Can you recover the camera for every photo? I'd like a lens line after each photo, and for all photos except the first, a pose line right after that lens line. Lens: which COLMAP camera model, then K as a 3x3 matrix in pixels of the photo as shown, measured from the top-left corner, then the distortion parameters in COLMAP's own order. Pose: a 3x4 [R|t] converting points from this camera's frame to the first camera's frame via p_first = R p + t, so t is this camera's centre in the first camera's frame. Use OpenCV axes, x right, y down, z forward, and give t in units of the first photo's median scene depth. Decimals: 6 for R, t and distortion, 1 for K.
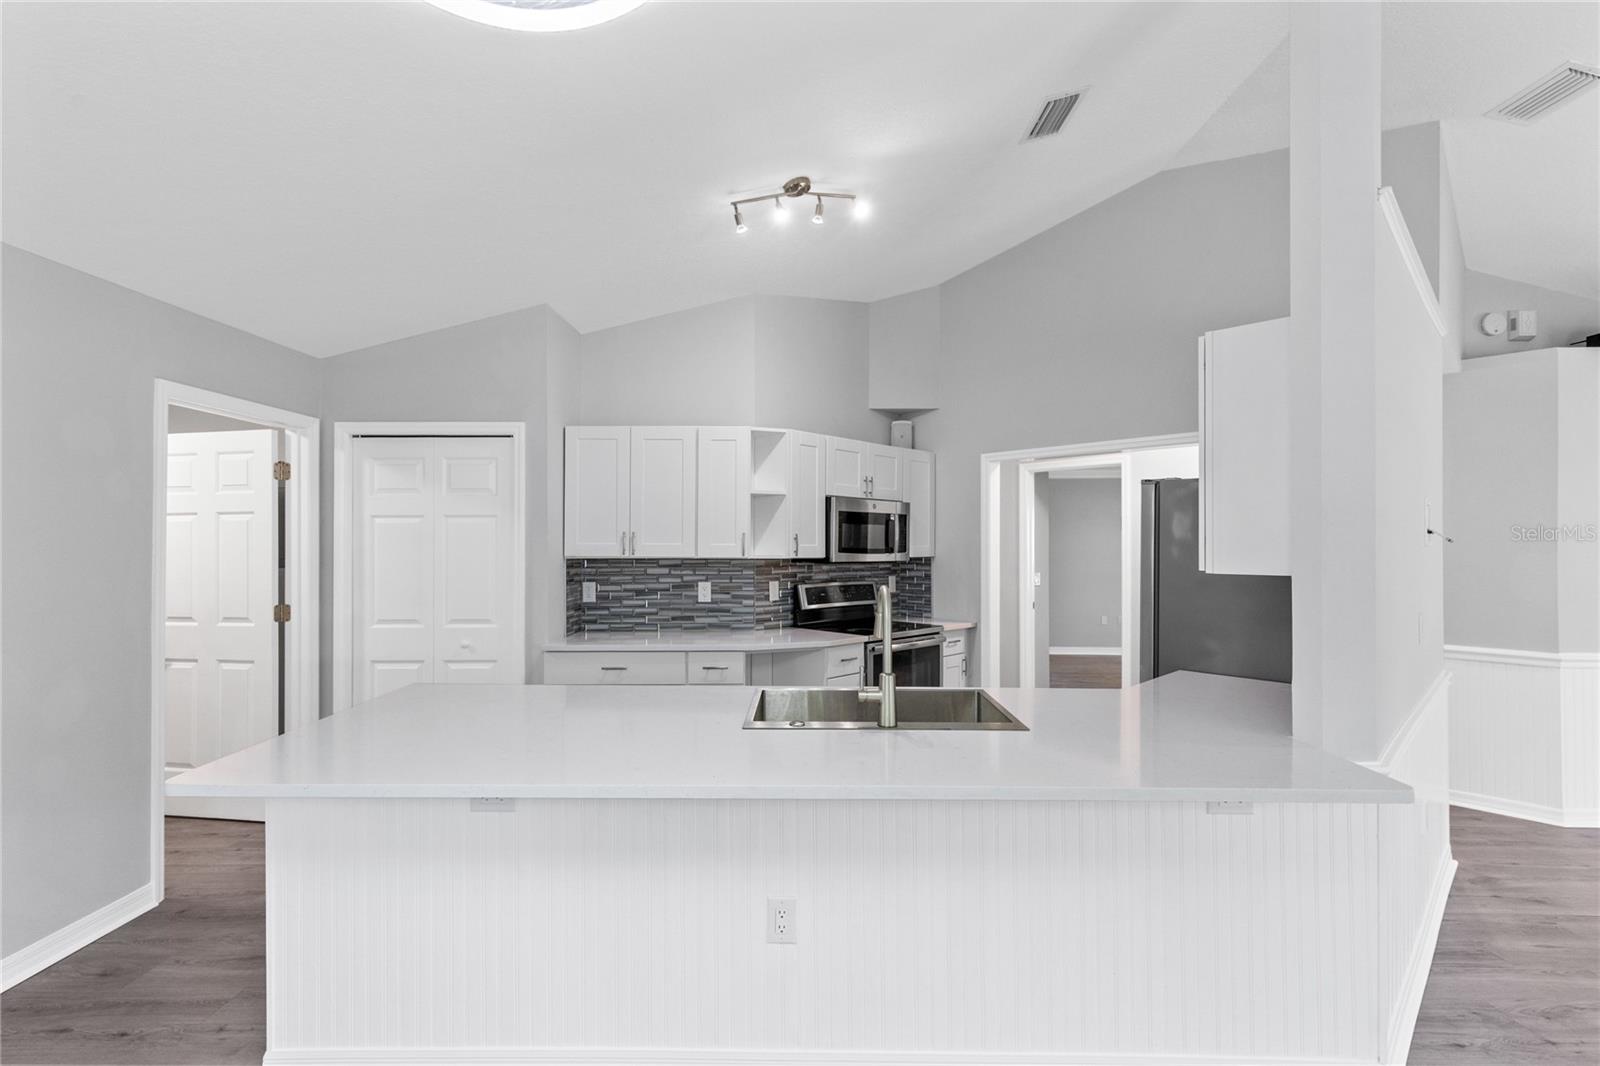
lens RADIAL K [[729.2, 0, 777.8], [0, 729.2, 533.6], [0, 0, 1]] dist [0.009215, -0.001441]
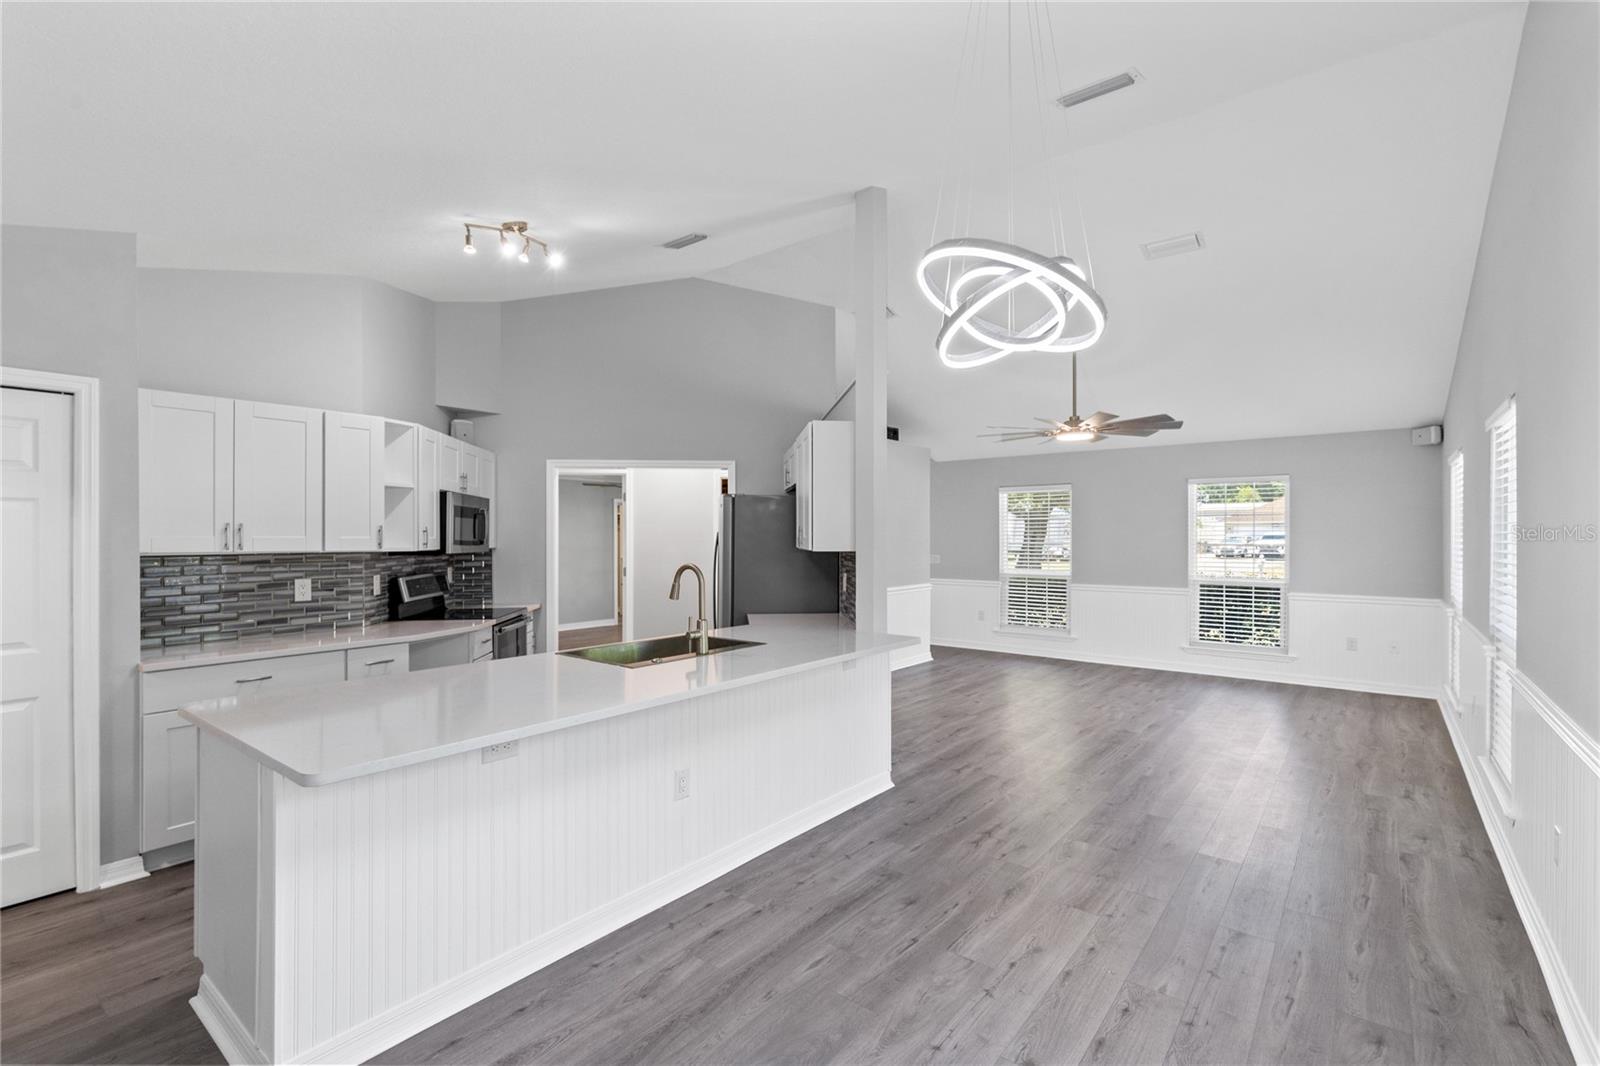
lens RADIAL K [[729.2, 0, 809.4], [0, 729.2, 533.2], [0, 0, 1]] dist [0.009215, -0.001441]
pose [[0.609377, -0.000070, 0.792881, -0.458061], [-0.007475, 0.999955, 0.005833, -0.000802], [-0.792846, -0.009481, 0.609349, -0.057607]]
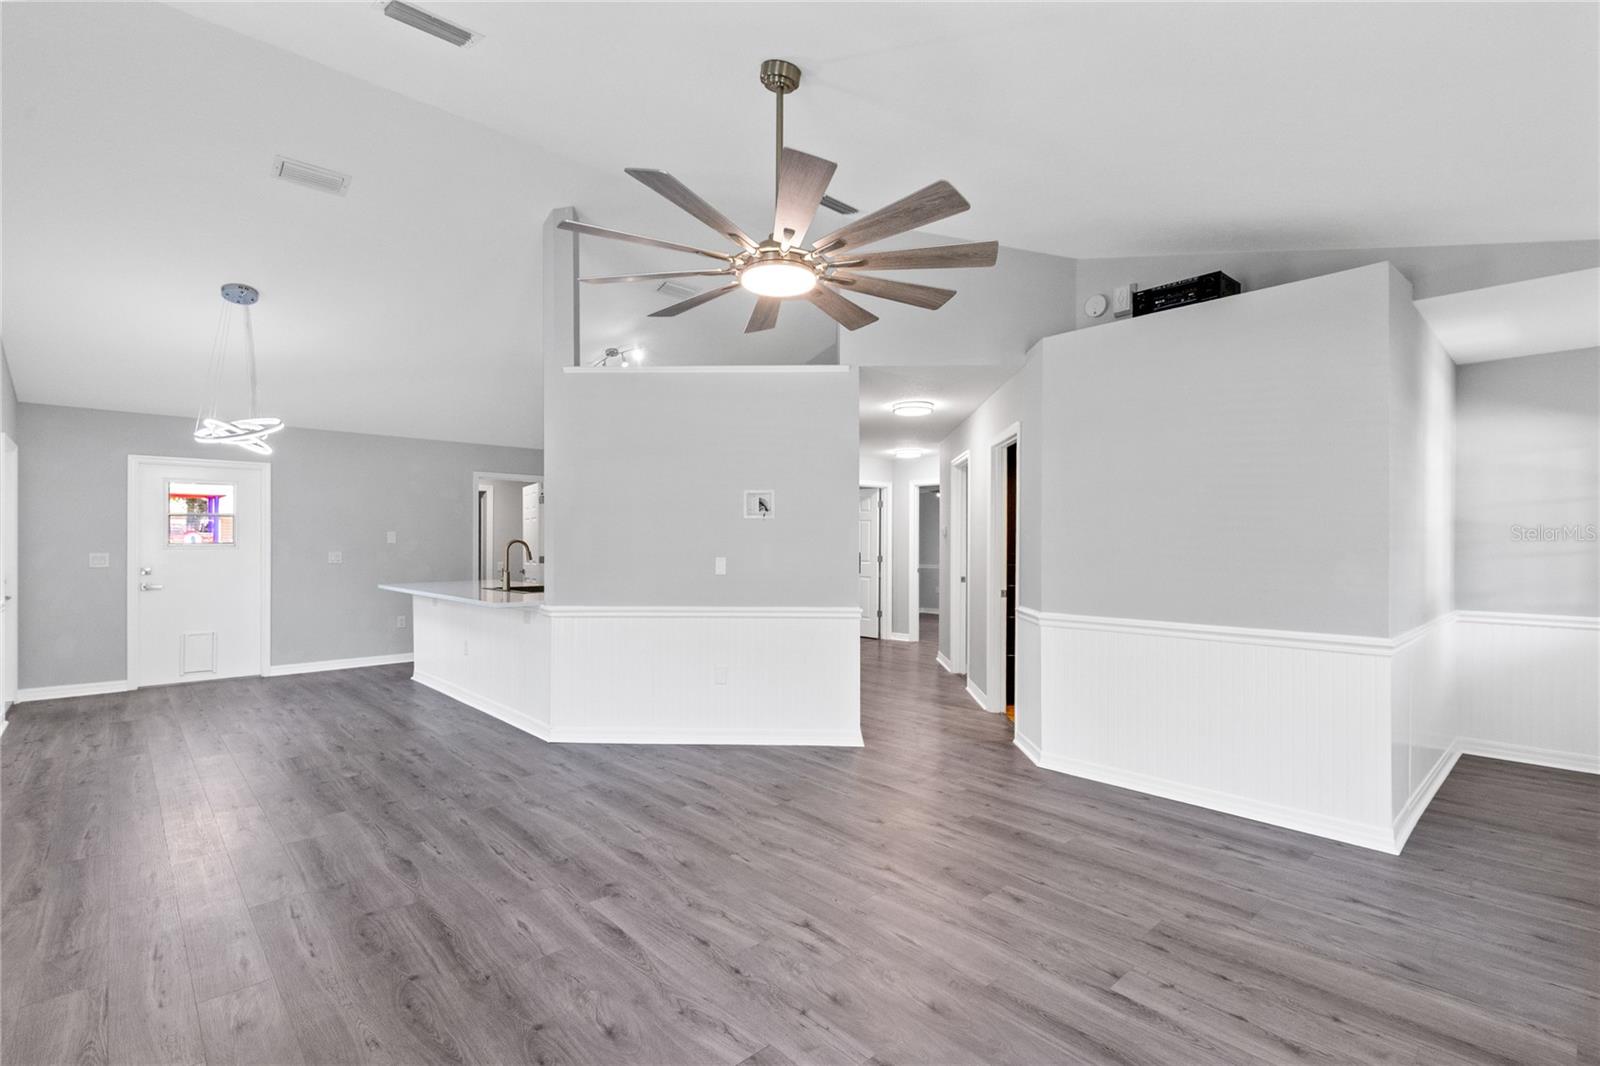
lens RADIAL K [[729.2, 0, 785.1], [0, 729.2, 561.1], [0, 0, 1]] dist [0.009215, -0.001441]
pose [[0.678394, 0.014764, -0.734550, 1.396431], [0.009557, 0.999536, 0.028917, 0.040473], [0.734636, -0.026638, 0.677938, -0.033685]]
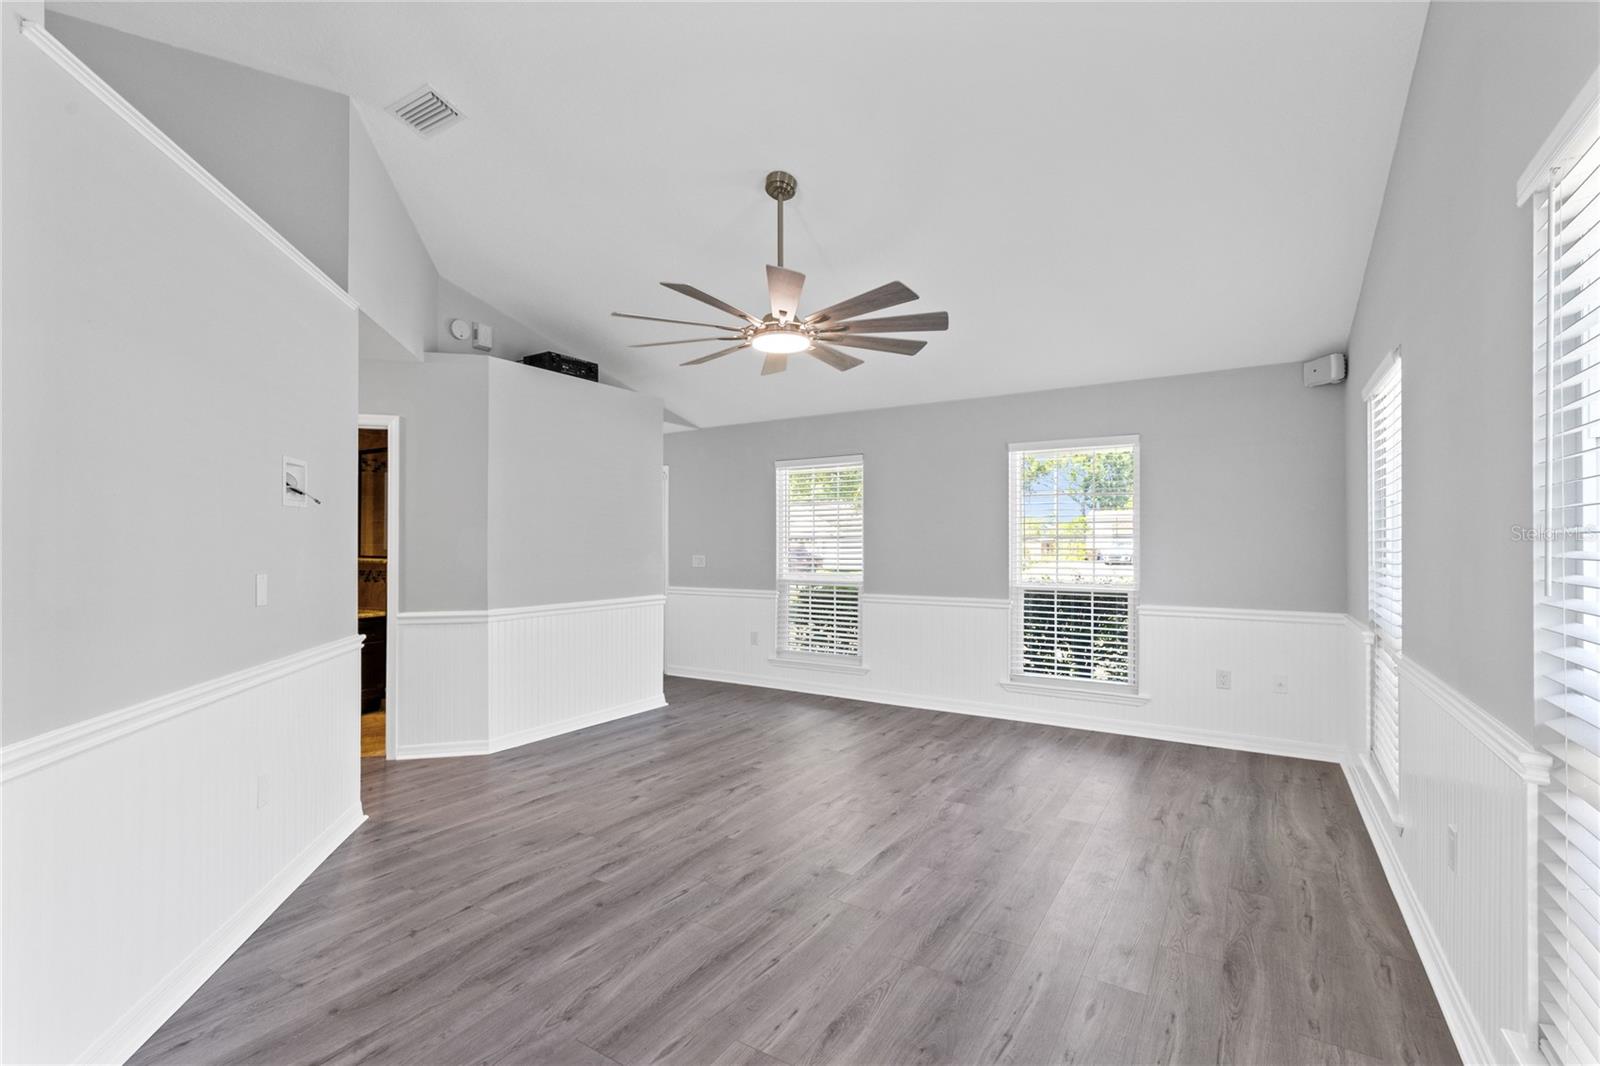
lens RADIAL K [[729.2, 0, 808.6], [0, 729.2, 537.7], [0, 0, 1]] dist [0.009215, -0.001441]
pose [[0.515100, 0.004361, 0.857119, 0.266734], [-0.007434, 0.999972, -0.000621, 0.035255], [-0.857098, -0.006052, 0.515118, -0.055022]]
